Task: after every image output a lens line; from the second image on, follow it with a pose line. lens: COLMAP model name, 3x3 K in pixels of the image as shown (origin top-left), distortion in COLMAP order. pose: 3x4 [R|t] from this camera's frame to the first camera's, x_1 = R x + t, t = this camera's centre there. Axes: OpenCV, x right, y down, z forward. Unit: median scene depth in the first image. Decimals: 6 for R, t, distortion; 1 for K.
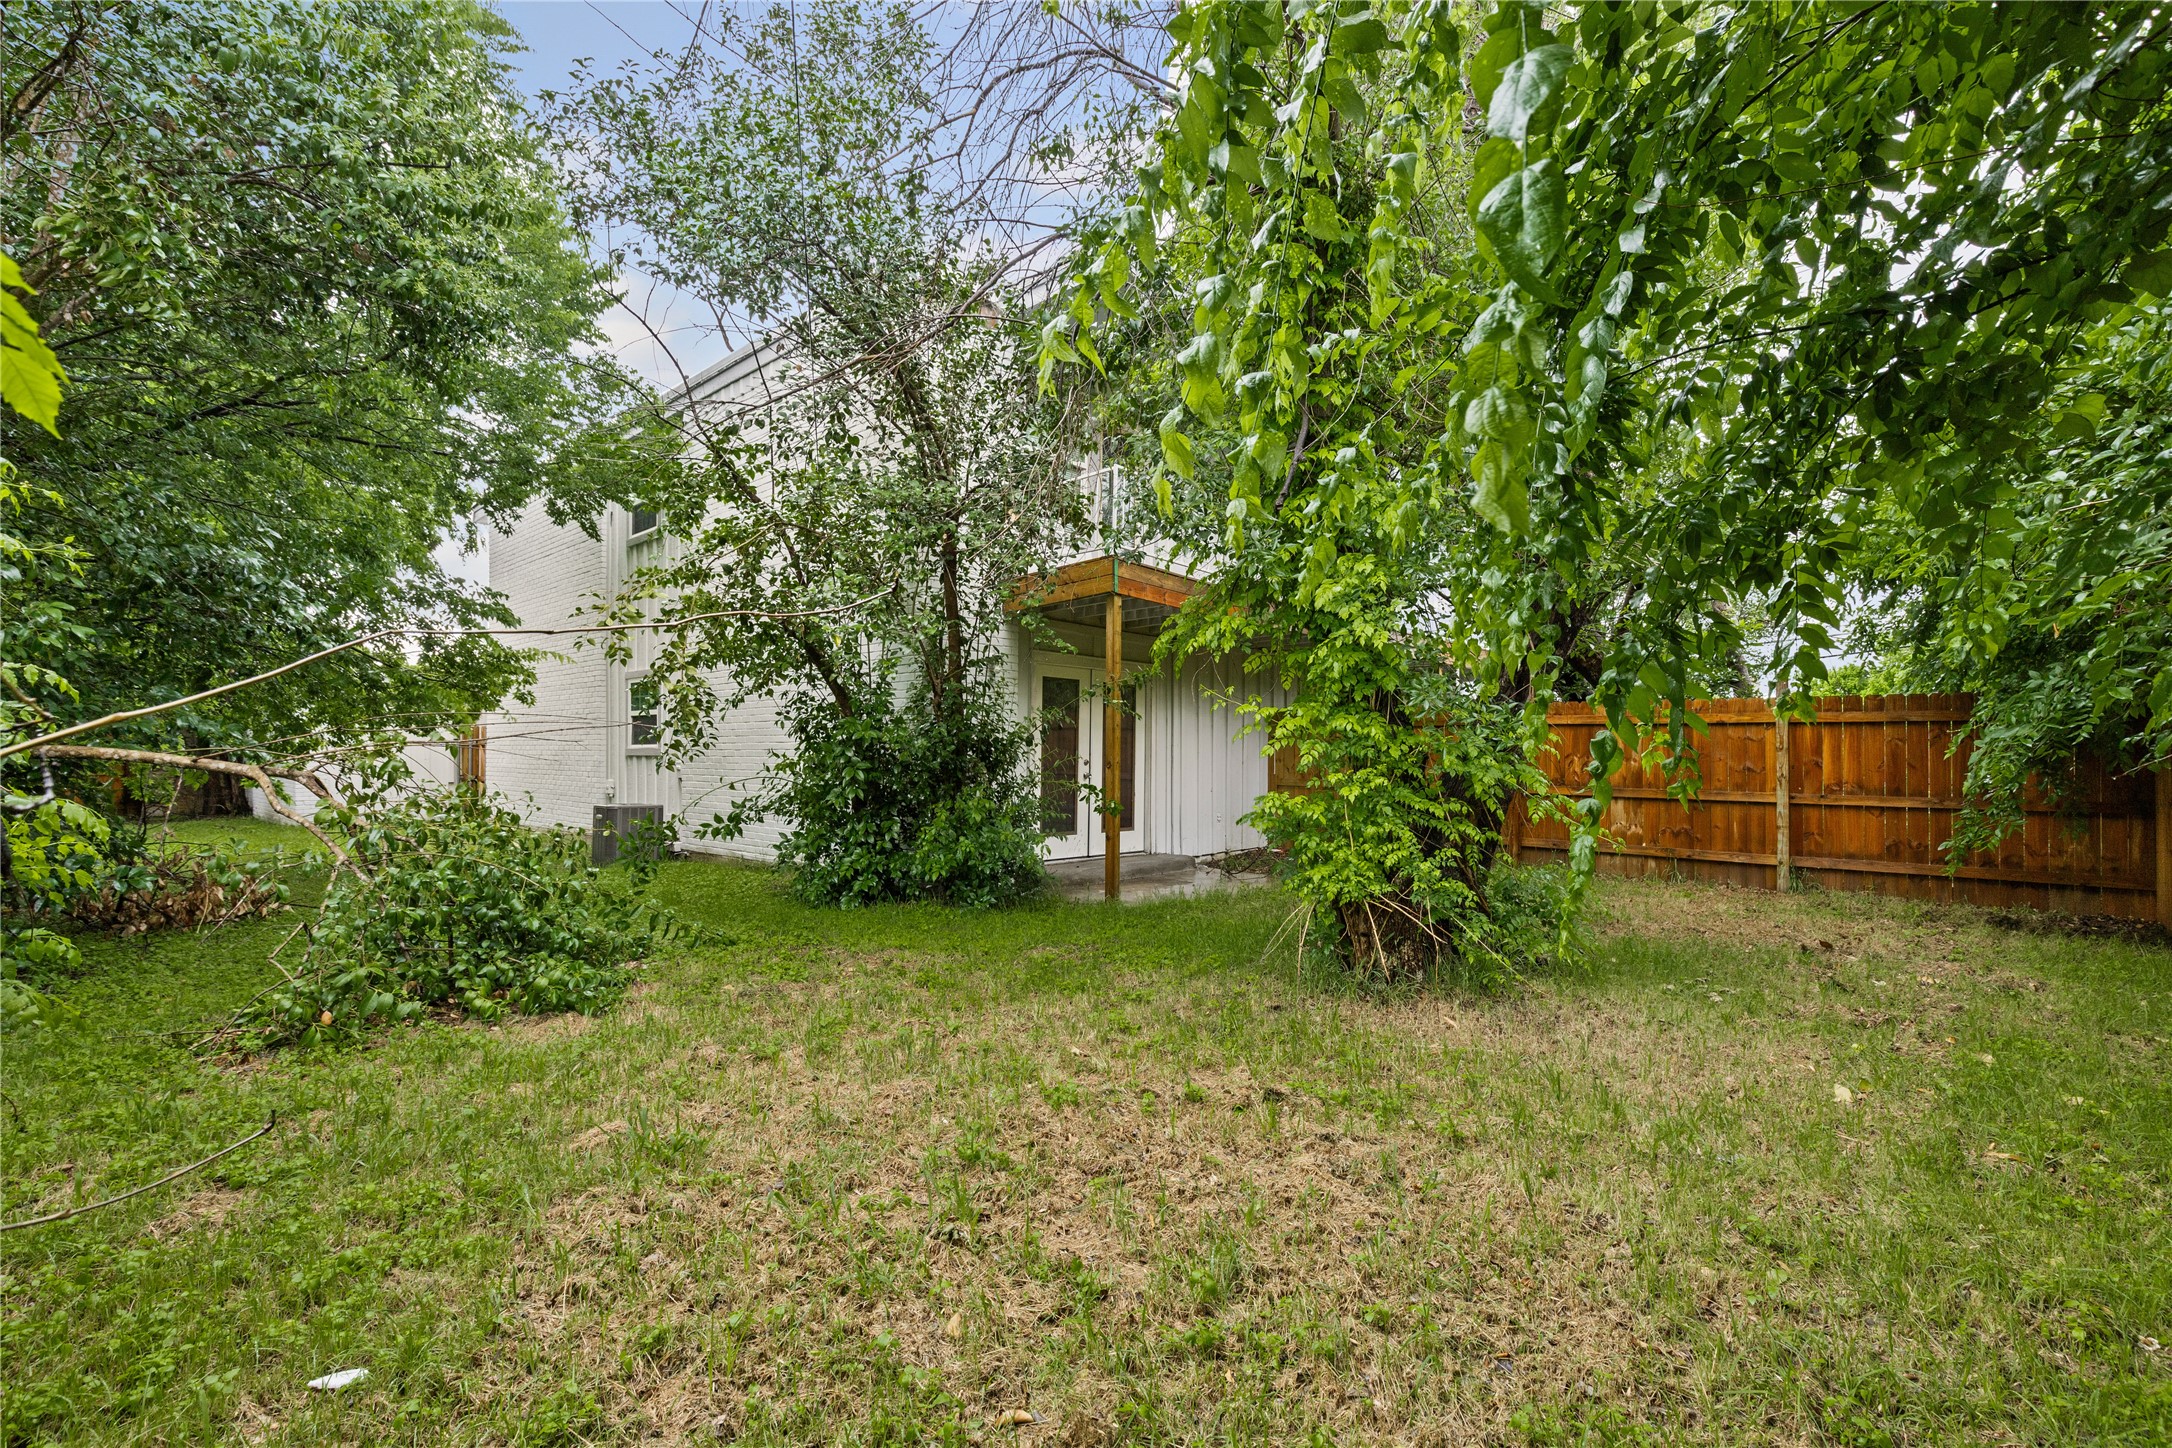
lens RADIAL K [[1010.1, 0, 1088.9], [0, 1010.1, 731.1], [0, 0, 1]] dist [0.008516, -0.000485]
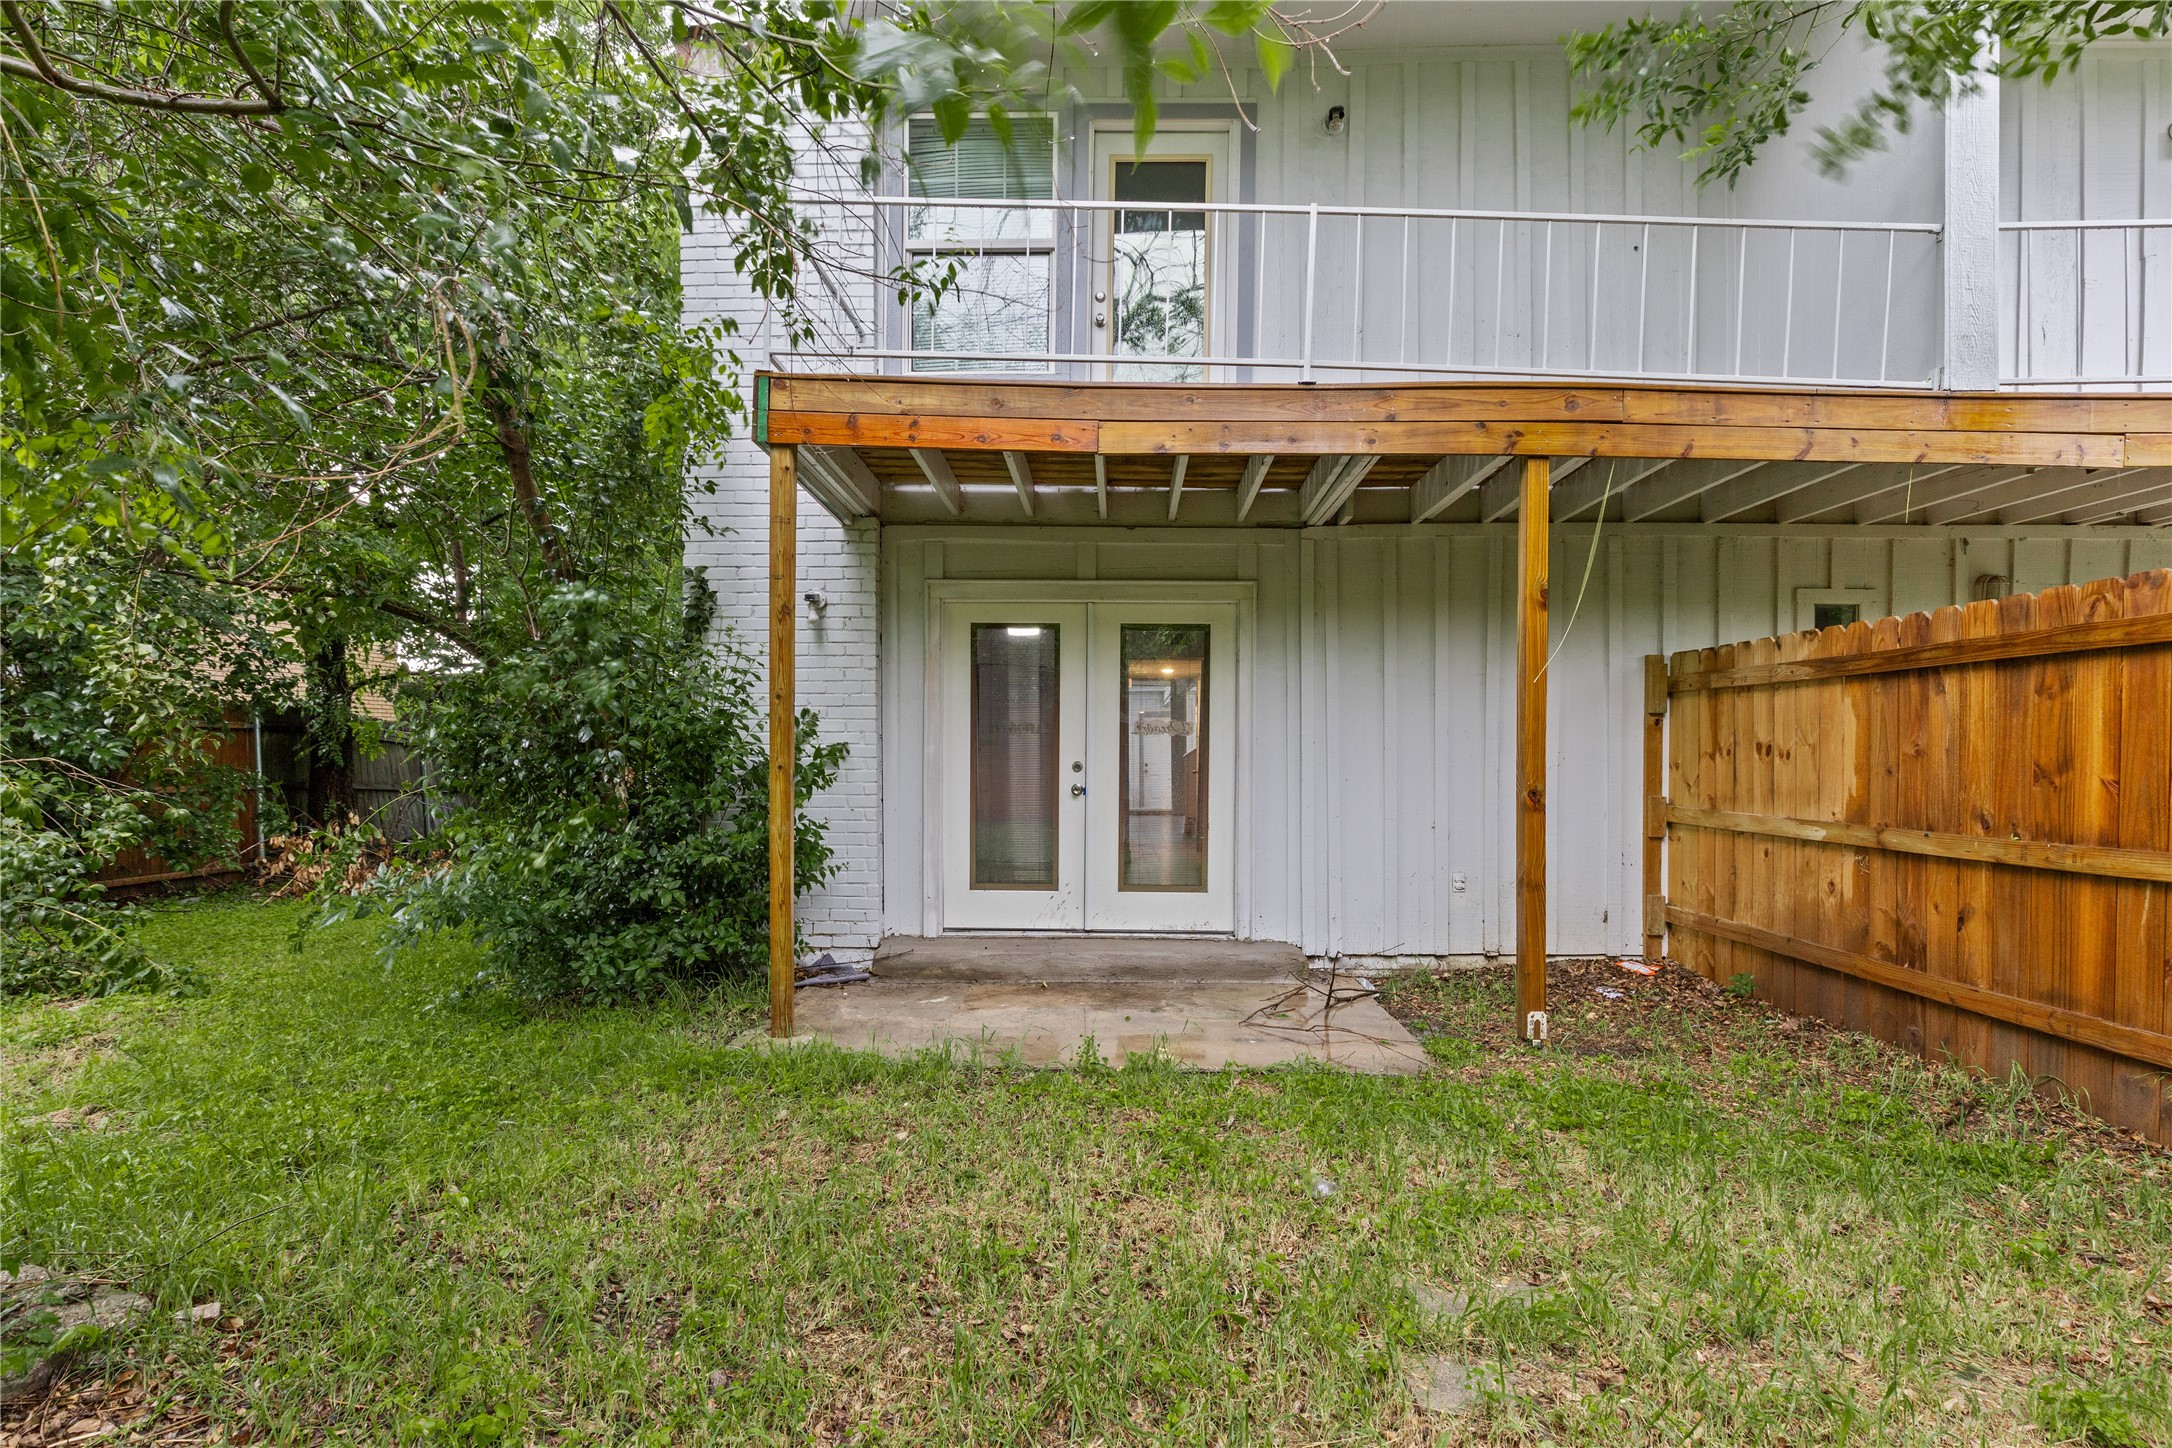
lens RADIAL K [[1010.1, 0, 1092.7], [0, 1010.1, 744.1], [0, 0, 1]] dist [0.008516, -0.000485]
pose [[0.656972, -0.011945, -0.753821, 0.494136], [0.017339, 0.999849, -0.000733, 0.021697], [0.753716, -0.012589, 0.657080, 0.743958]]
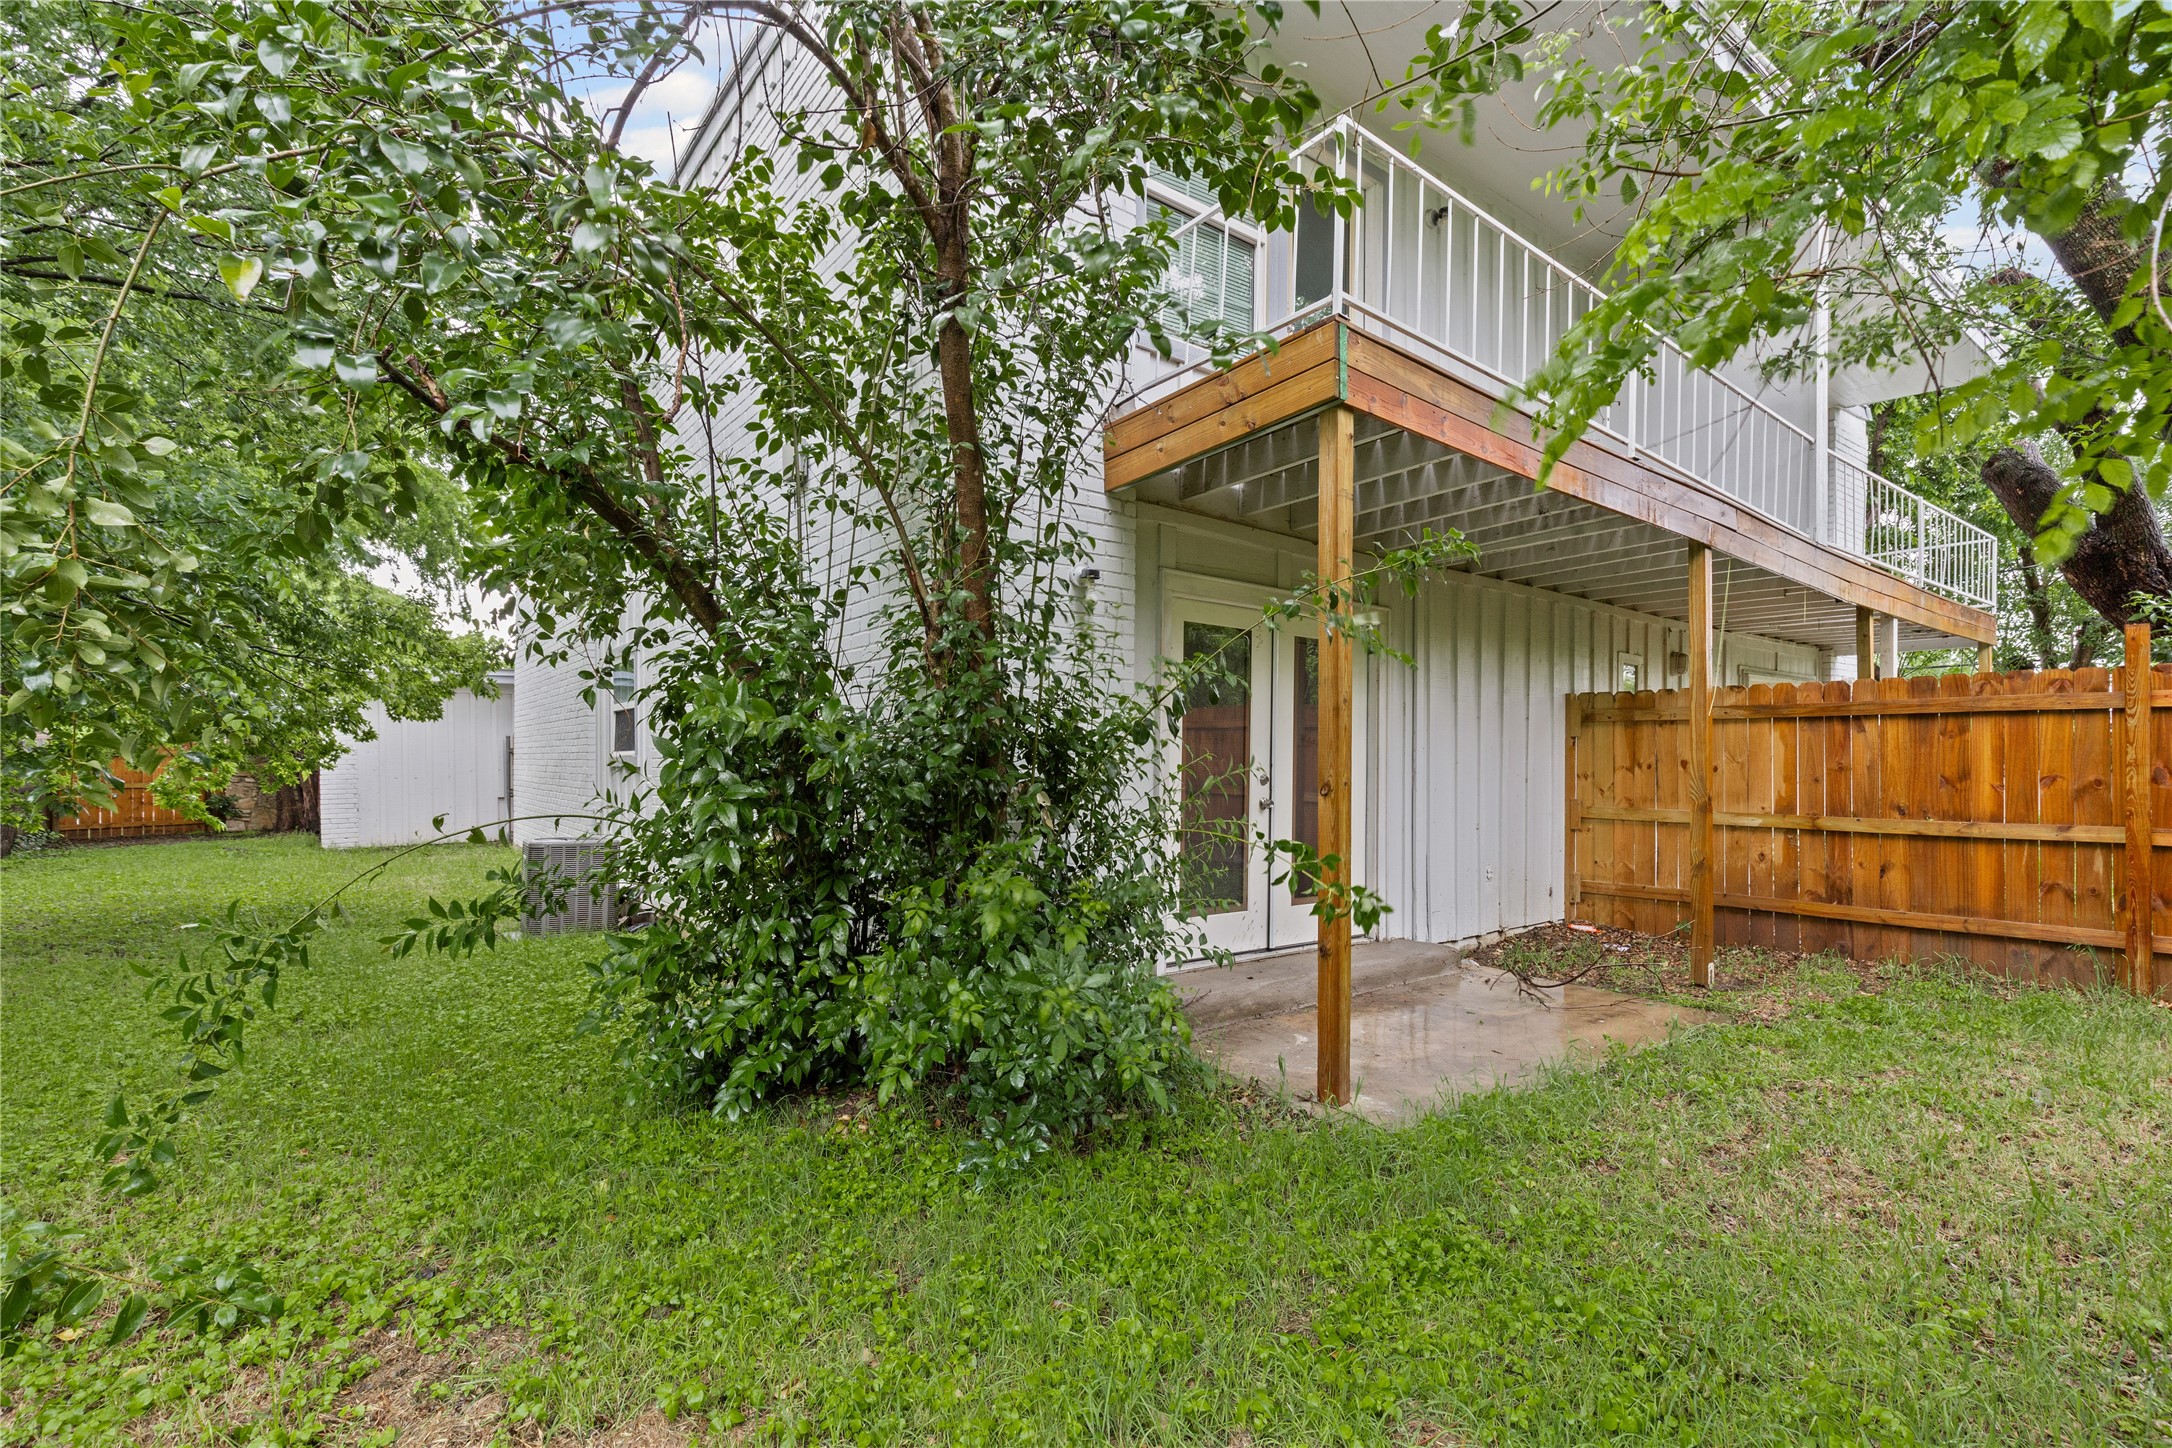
lens RADIAL K [[1010.1, 0, 1087.7], [0, 1010.1, 723.7], [0, 0, 1]] dist [0.008516, -0.000485]
pose [[0.987993, -0.004866, -0.154422, -0.015289], [0.002016, 0.999825, -0.018603, 0.012286], [0.154486, 0.018068, 0.987830, 0.524094]]
